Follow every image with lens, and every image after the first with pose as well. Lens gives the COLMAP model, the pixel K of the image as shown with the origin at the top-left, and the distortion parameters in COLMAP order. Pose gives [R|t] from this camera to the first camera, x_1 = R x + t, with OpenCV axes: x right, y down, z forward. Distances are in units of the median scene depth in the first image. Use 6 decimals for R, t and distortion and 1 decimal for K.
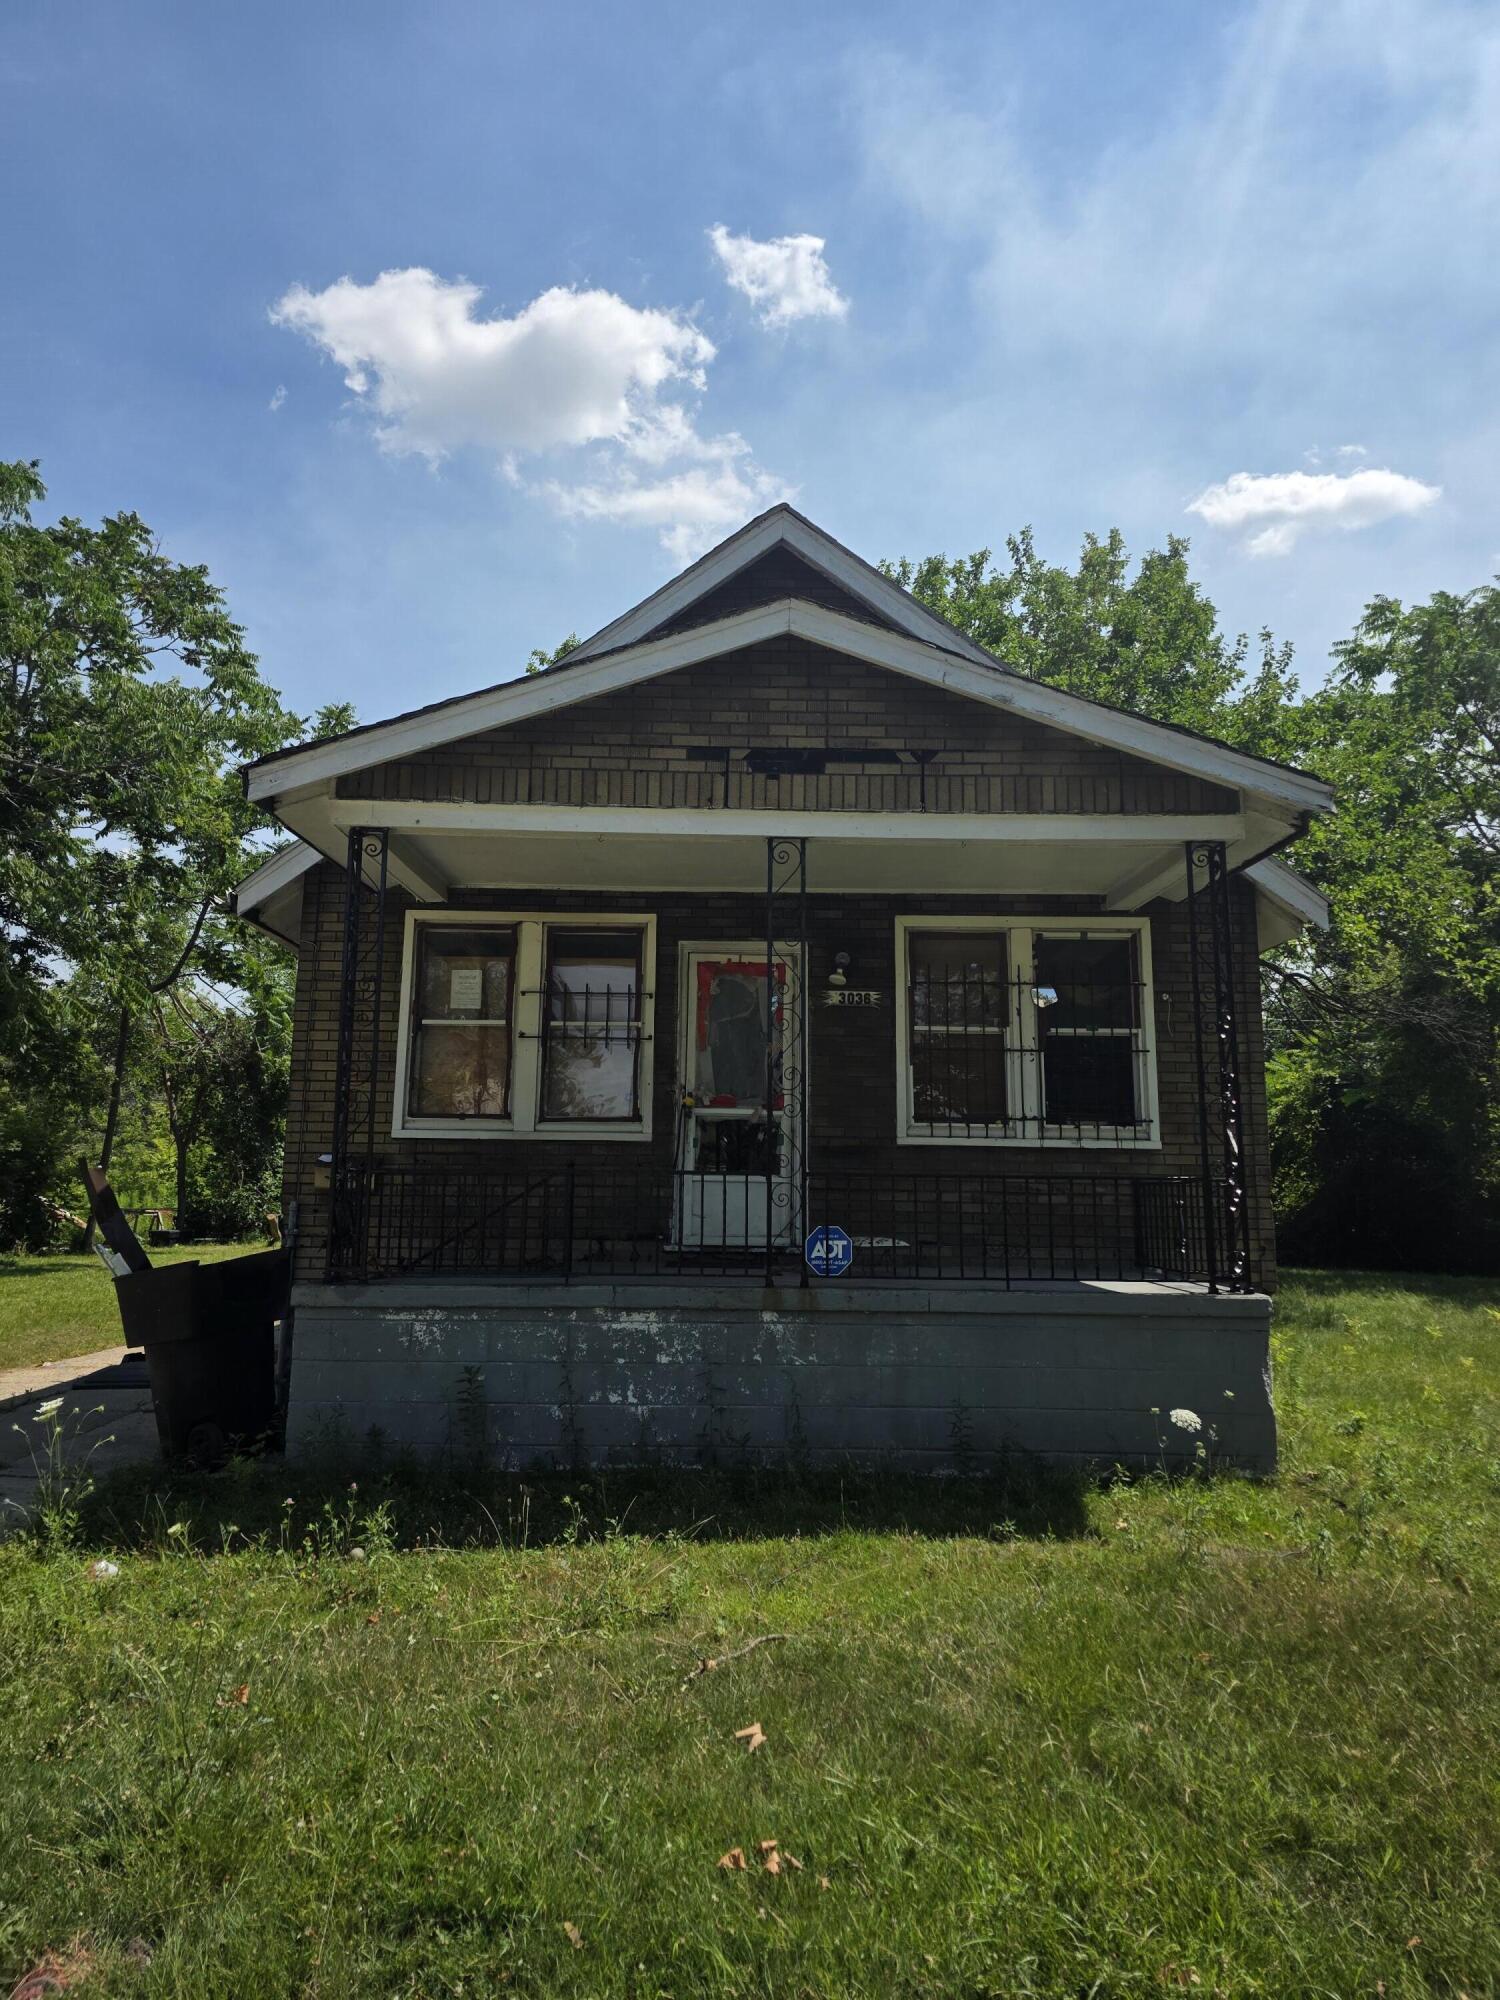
lens RADIAL K [[1337.7, 0, 750.1], [0, 1337.7, 984.6], [0, 0, 1]] dist [0.056334, -0.000711]
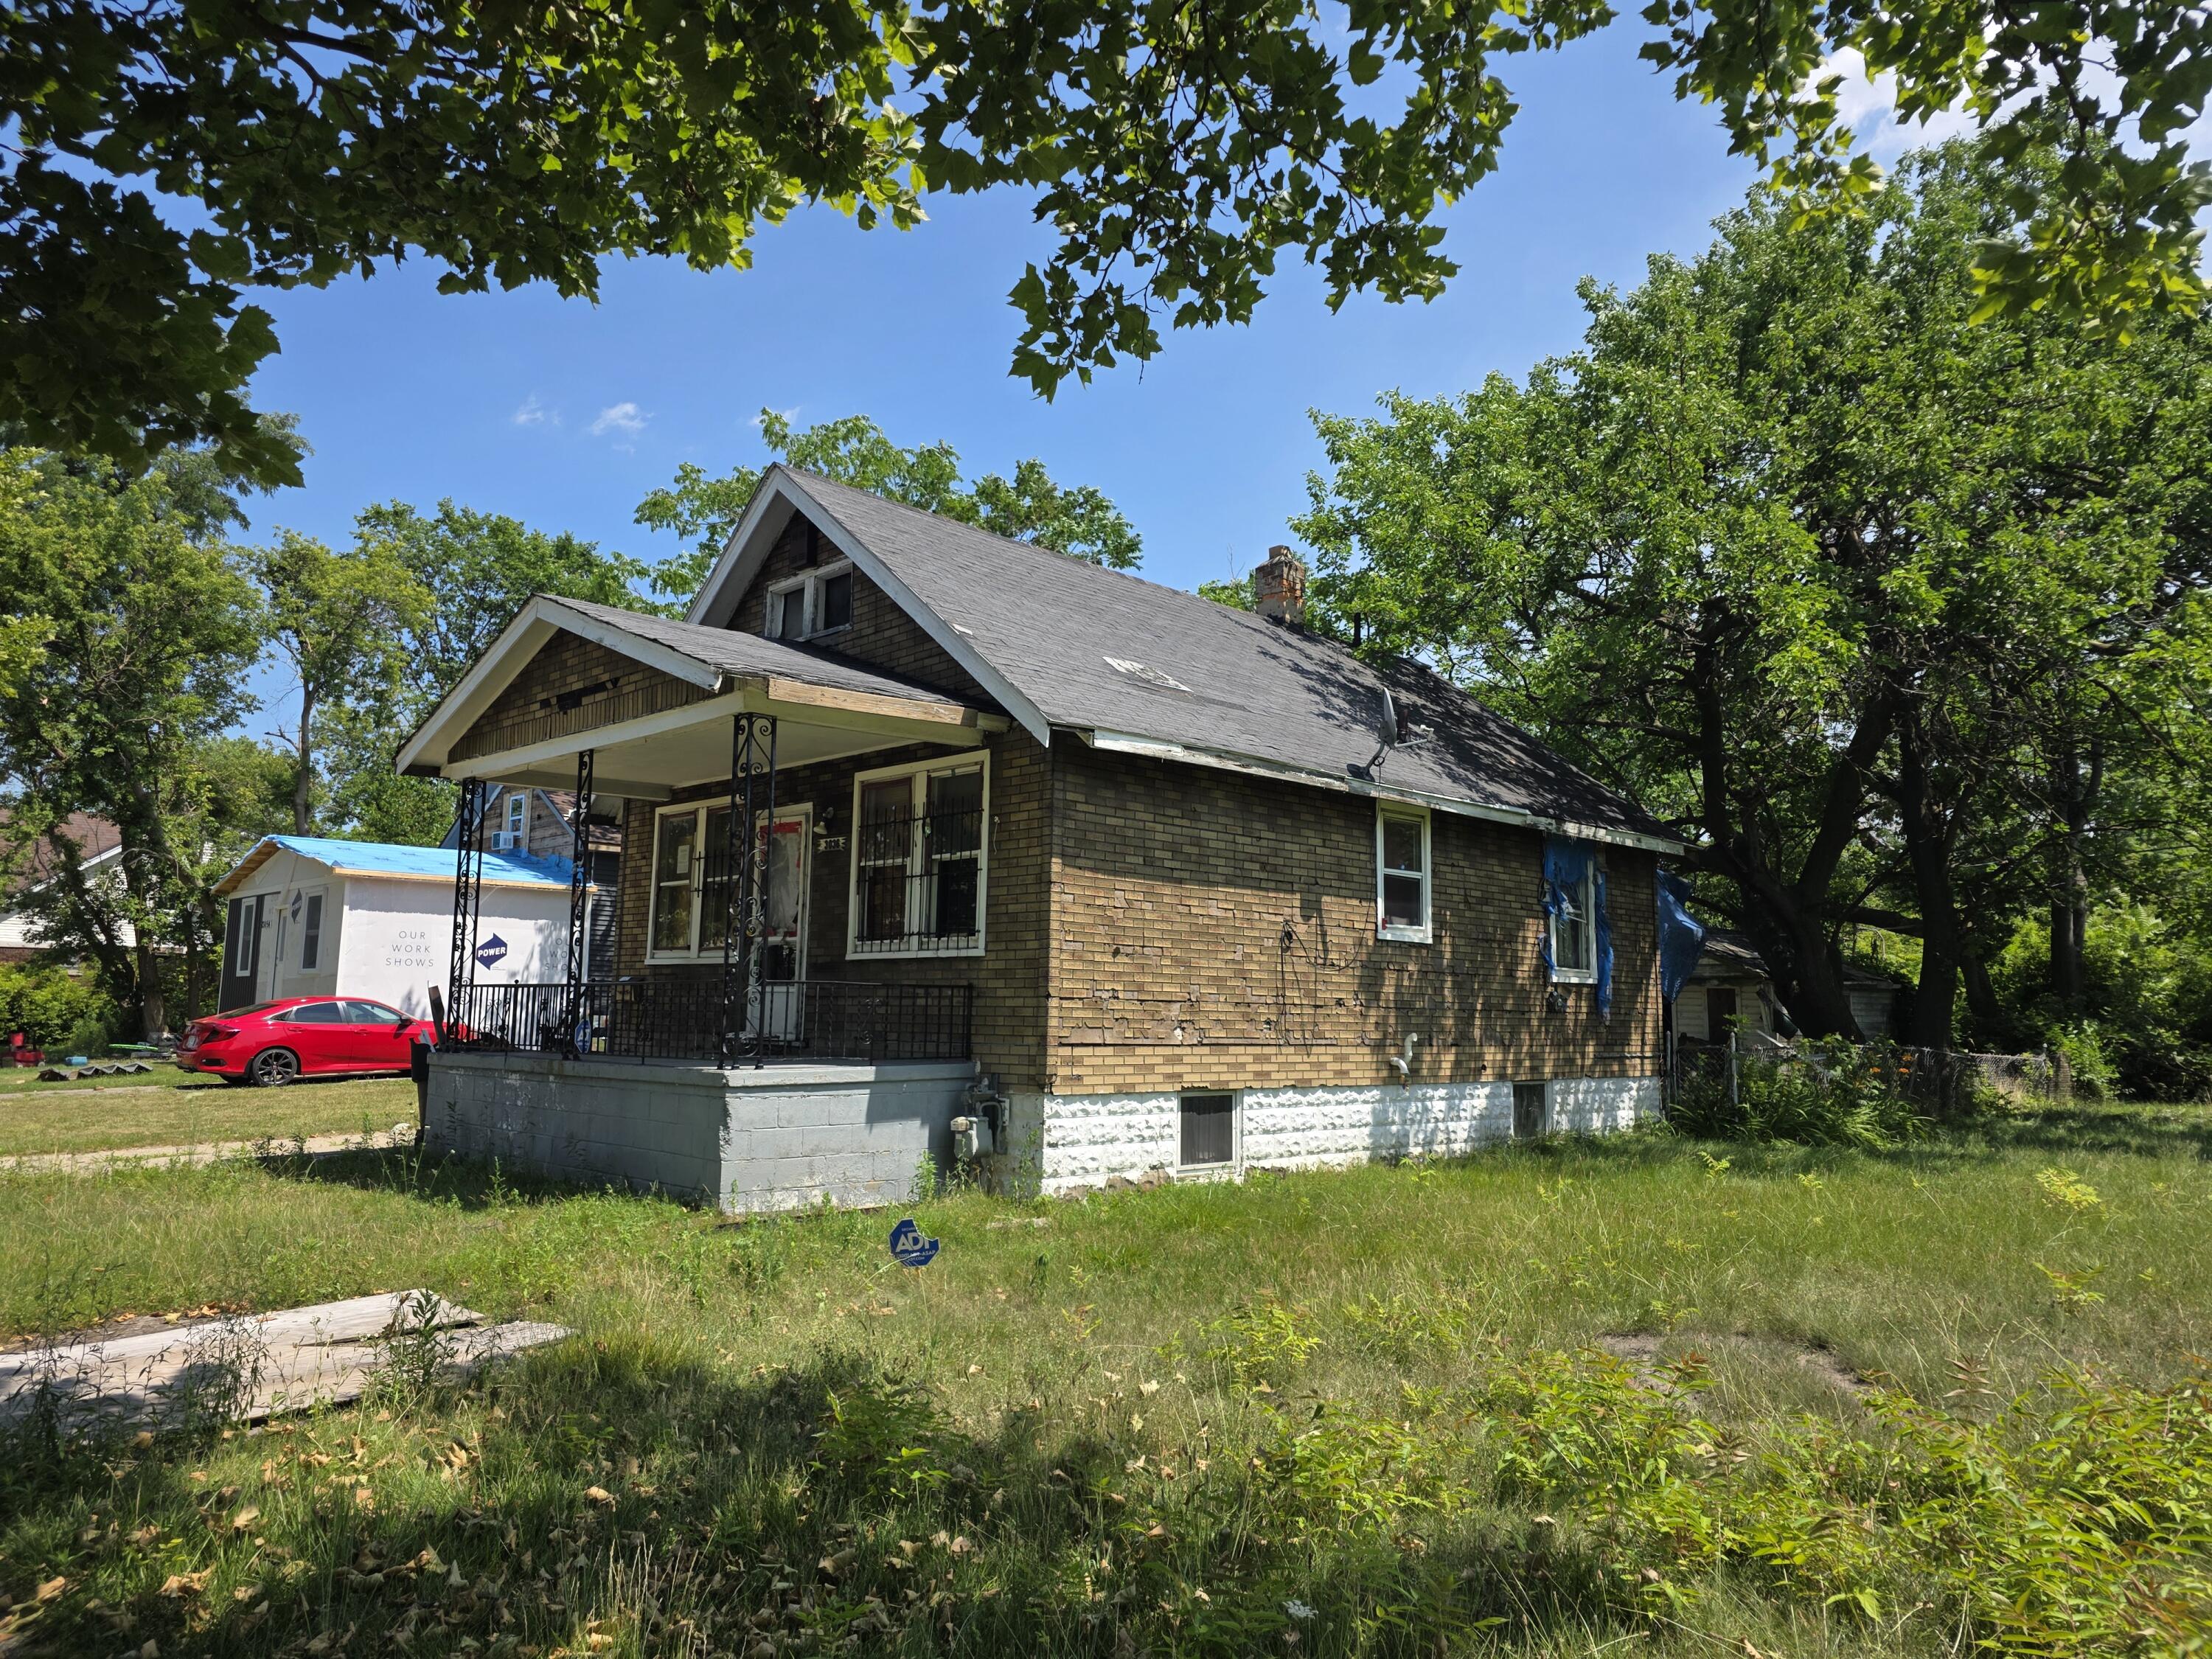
lens RADIAL K [[1479.5, 0, 1113.4], [0, 1479.5, 820.7], [0, 0, 1]] dist [0.056334, -0.000711]
pose [[0.704807, -0.093295, -0.703238, 1.250275], [0.102673, 0.994292, -0.029005, 0.056592], [0.701930, -0.051760, 0.710362, 0.203068]]
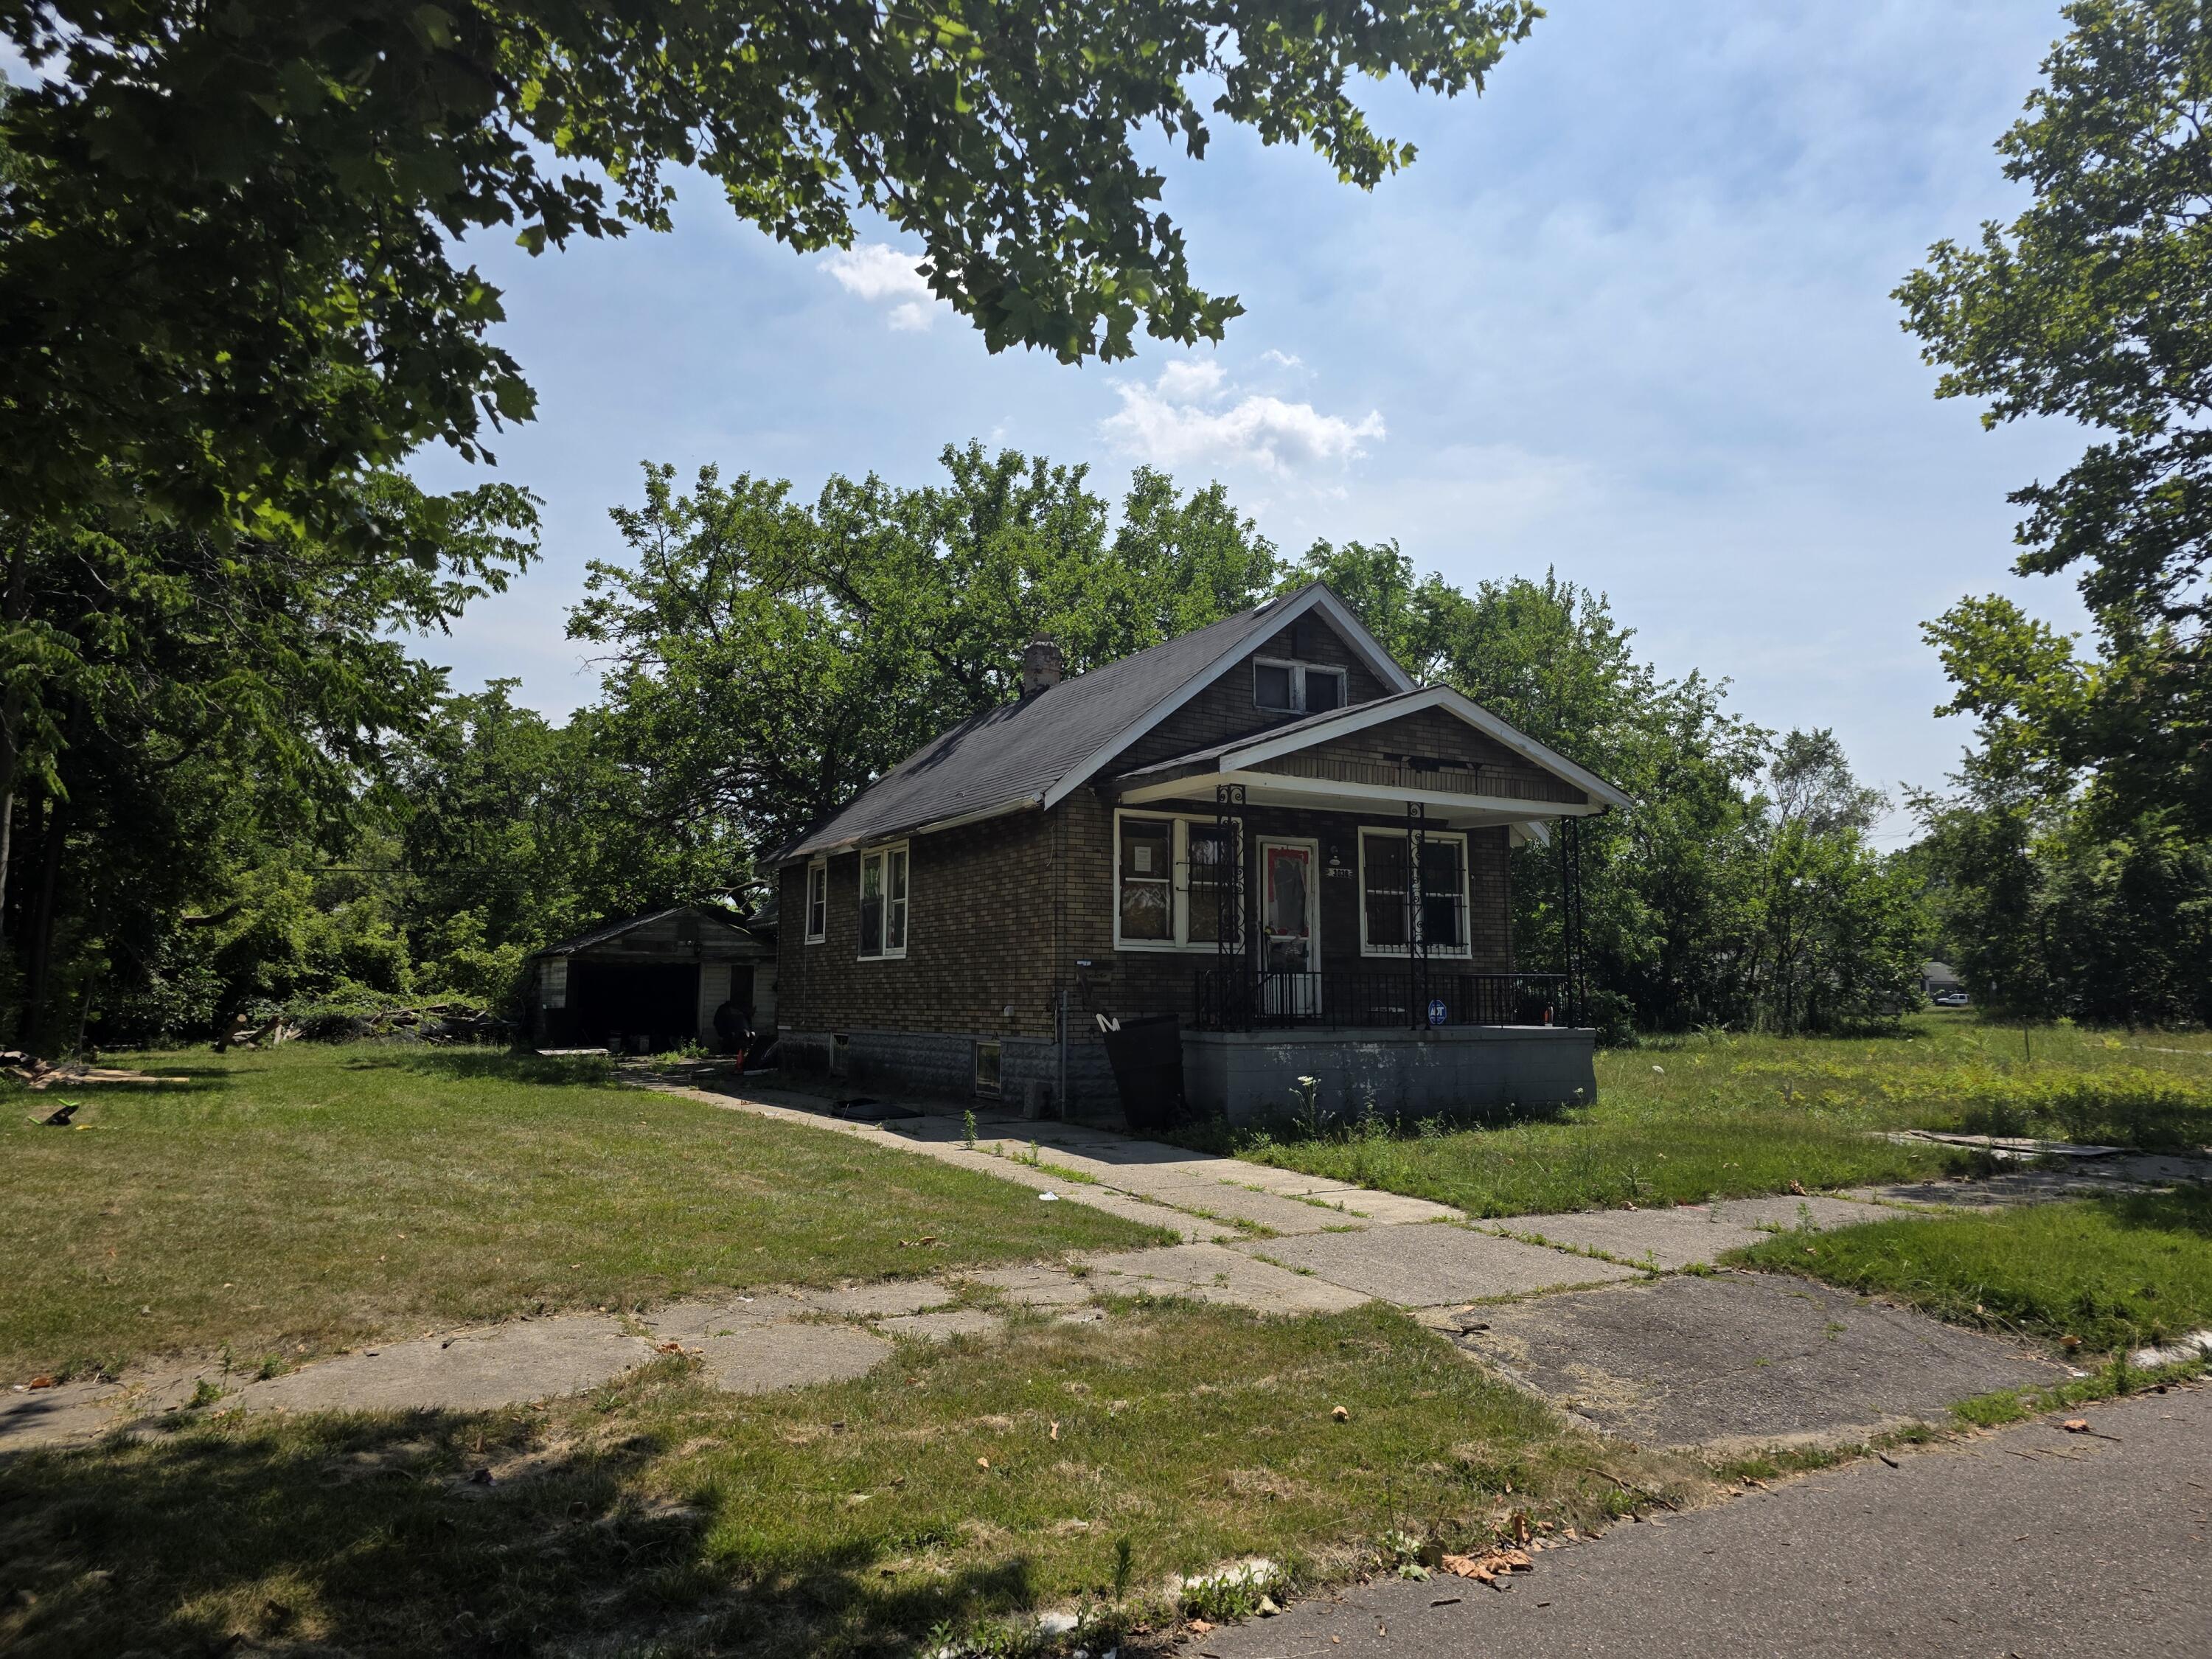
lens RADIAL K [[1479.5, 0, 1113.8], [0, 1479.5, 848.1], [0, 0, 1]] dist [0.056334, -0.000711]
pose [[0.871111, 0.040111, 0.489445, -1.131847], [-0.070320, 0.996576, 0.043485, -0.085601], [-0.486025, -0.072298, 0.870949, -0.535411]]
